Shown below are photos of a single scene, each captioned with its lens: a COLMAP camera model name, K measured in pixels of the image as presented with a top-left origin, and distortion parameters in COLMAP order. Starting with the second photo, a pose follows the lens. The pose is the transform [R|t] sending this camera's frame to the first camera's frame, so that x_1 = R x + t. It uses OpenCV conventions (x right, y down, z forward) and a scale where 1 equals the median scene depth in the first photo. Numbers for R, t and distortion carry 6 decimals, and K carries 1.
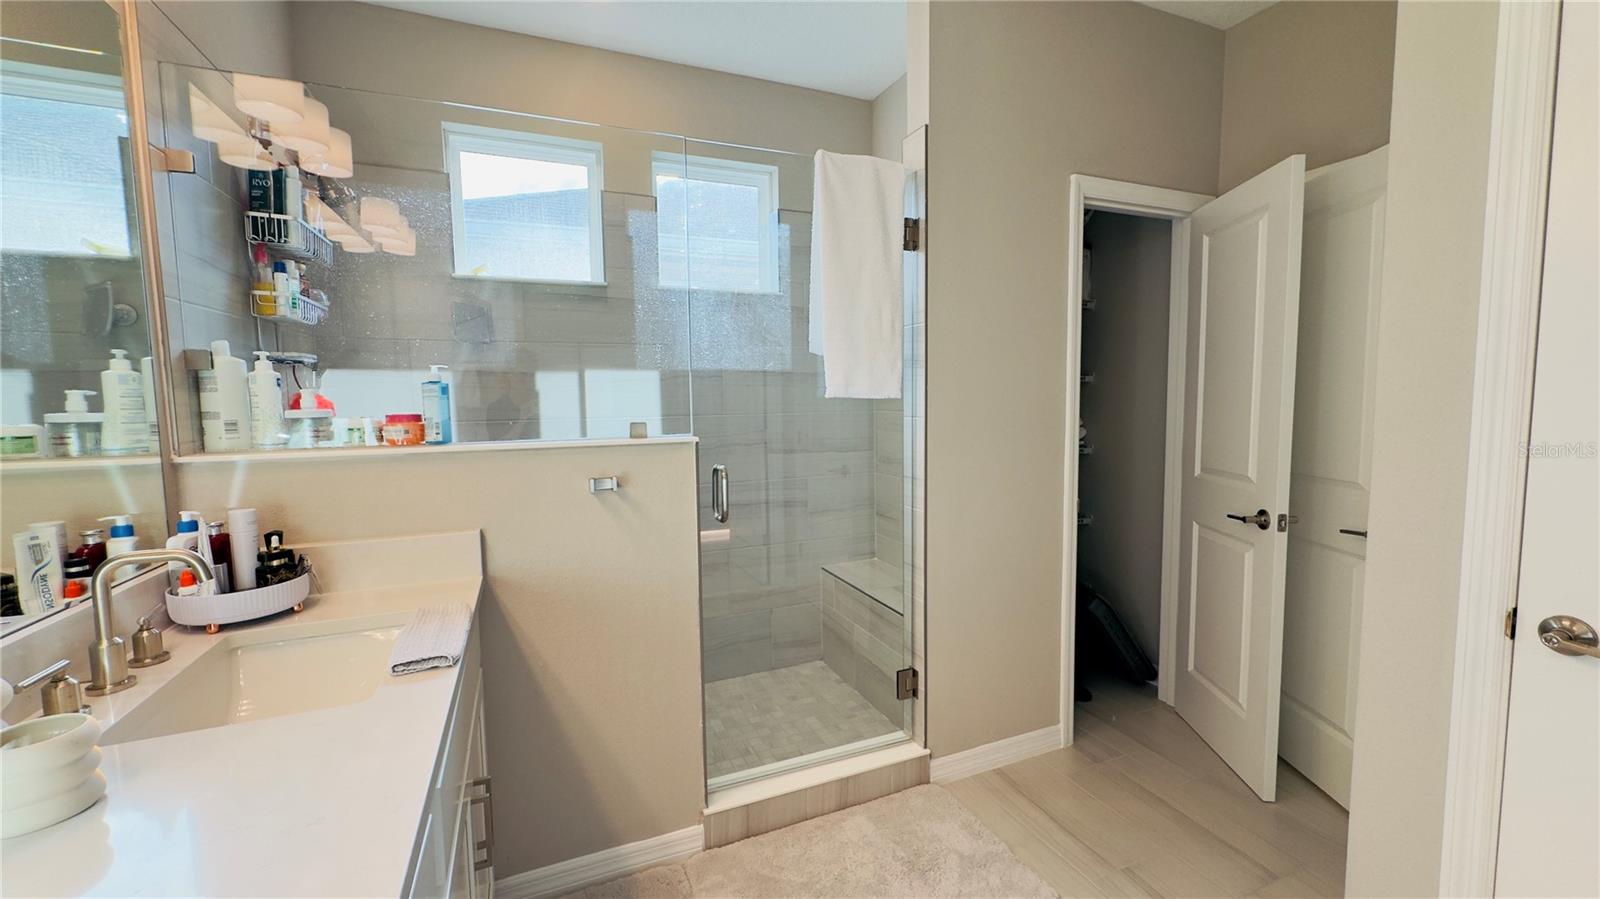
lens RADIAL K [[639.2, 0, 801.8], [0, 639.2, 447.7], [0, 0, 1]] dist [0.001434, 0.000103]
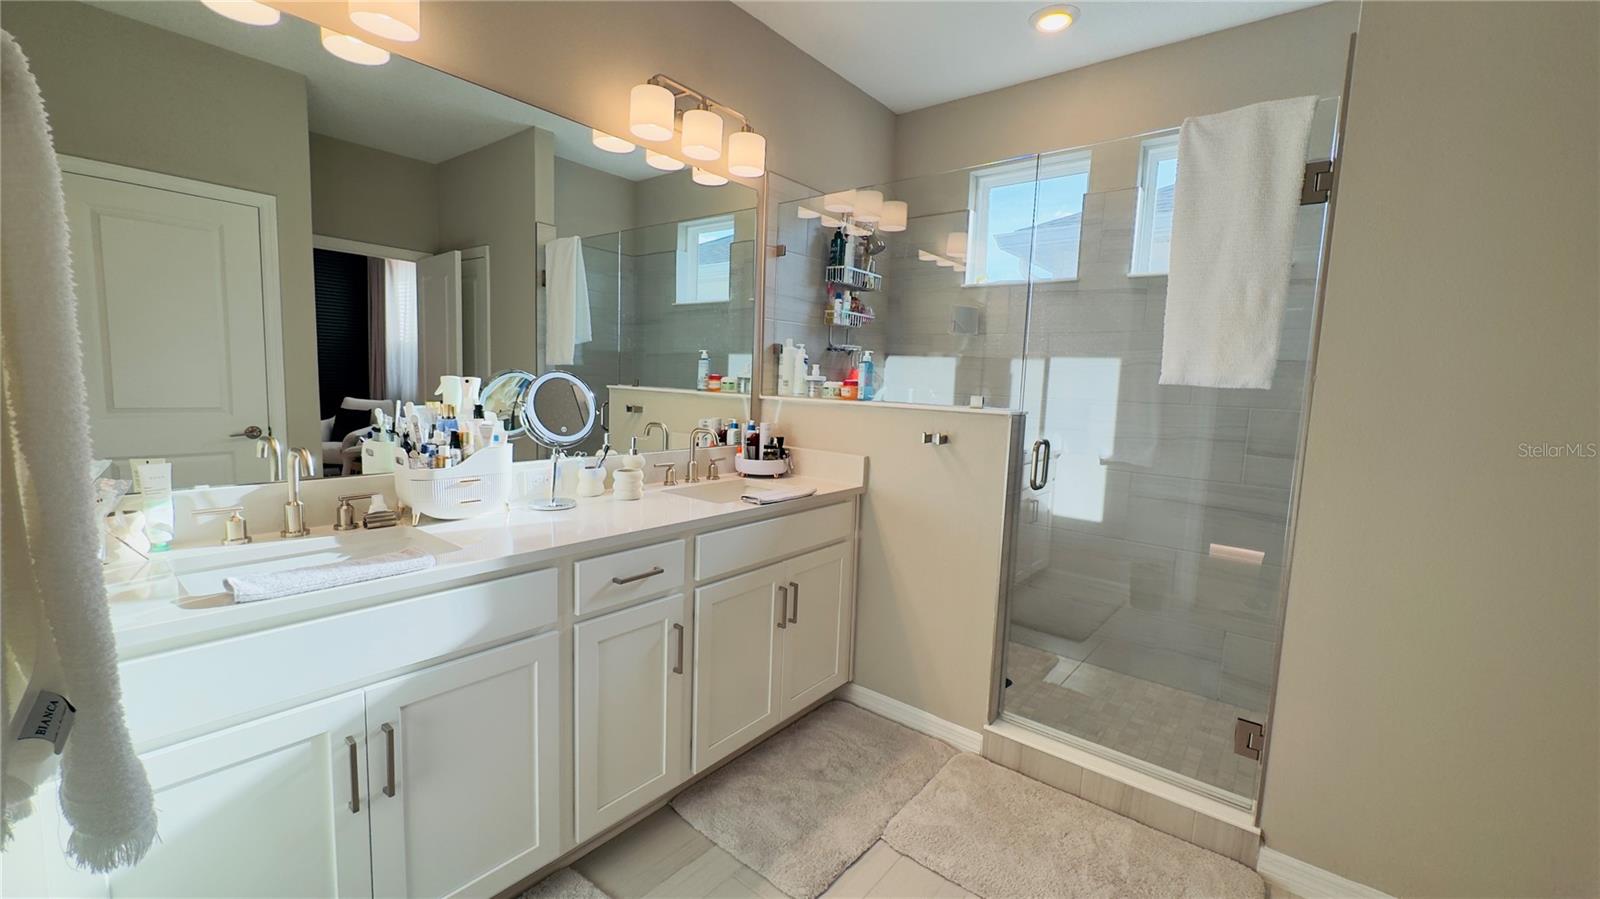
lens RADIAL K [[639.2, 0, 803.9], [0, 639.2, 446.4], [0, 0, 1]] dist [0.001434, 0.000103]
pose [[0.471498, 0.123707, -0.873148, 0.684423], [-0.116133, 0.990199, 0.077579, 0.000527], [0.874187, 0.064823, 0.481243, 0.101057]]
